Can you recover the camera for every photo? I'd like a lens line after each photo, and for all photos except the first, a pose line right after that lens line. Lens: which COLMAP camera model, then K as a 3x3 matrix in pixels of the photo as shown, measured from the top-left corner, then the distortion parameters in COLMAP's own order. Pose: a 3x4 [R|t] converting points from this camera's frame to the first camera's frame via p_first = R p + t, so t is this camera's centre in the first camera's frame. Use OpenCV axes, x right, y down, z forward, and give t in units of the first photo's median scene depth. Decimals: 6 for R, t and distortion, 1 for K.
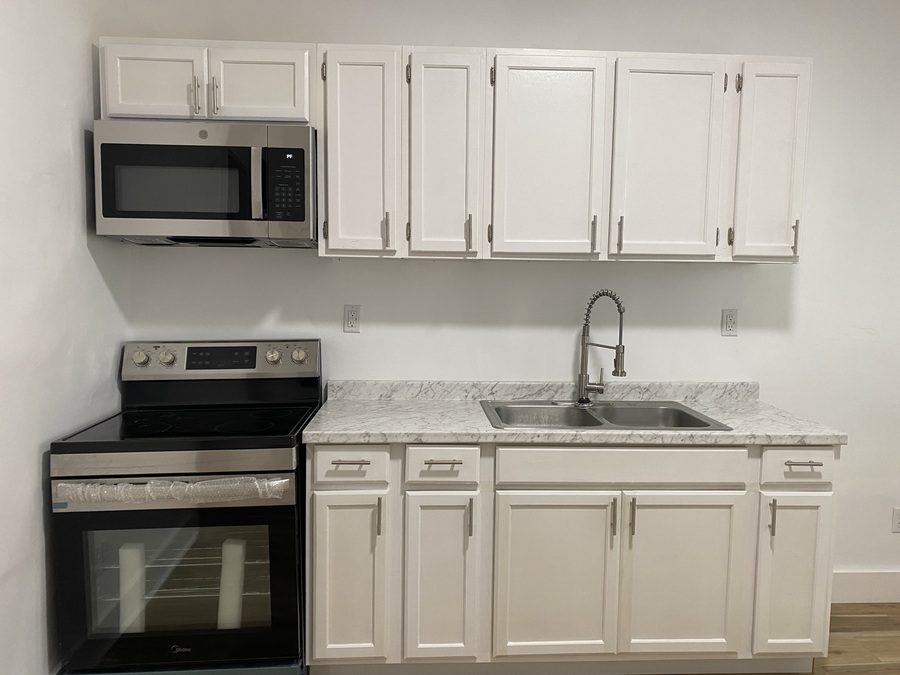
lens RADIAL K [[623.5, 0, 450.0], [0, 623.5, 337.5], [0, 0, 1]] dist [0.058633, -0.067456]
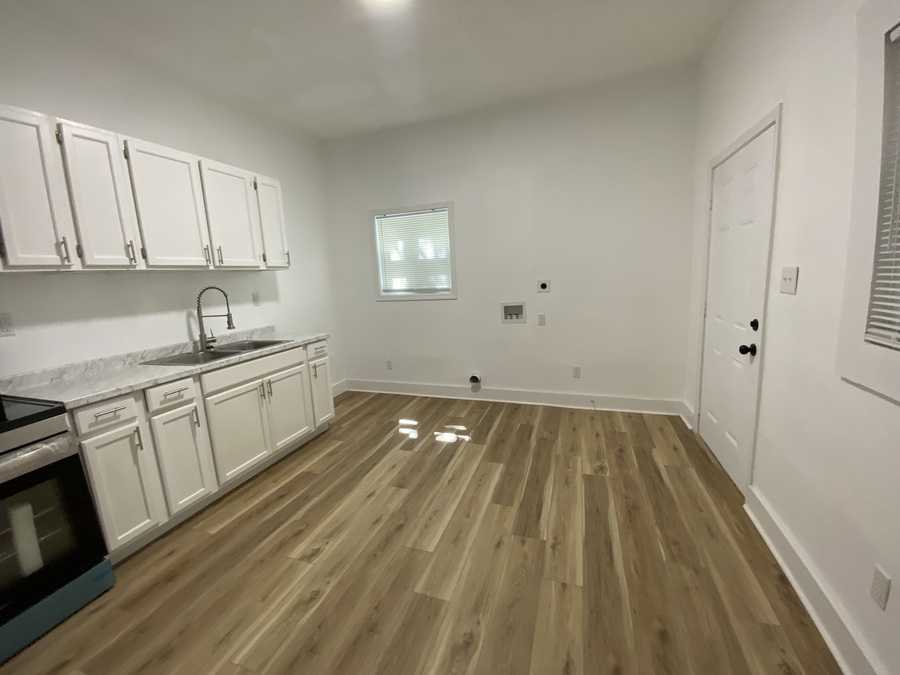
lens RADIAL K [[363.2, 0, 446.7], [0, 363.2, 338.5], [0, 0, 1]] dist [0.023172, -0.021116]
pose [[0.377902, -0.190944, 0.905942, -0.572884], [0.136848, 0.979274, 0.149316, 0.012797], [-0.915676, 0.067549, 0.396200, -0.064273]]
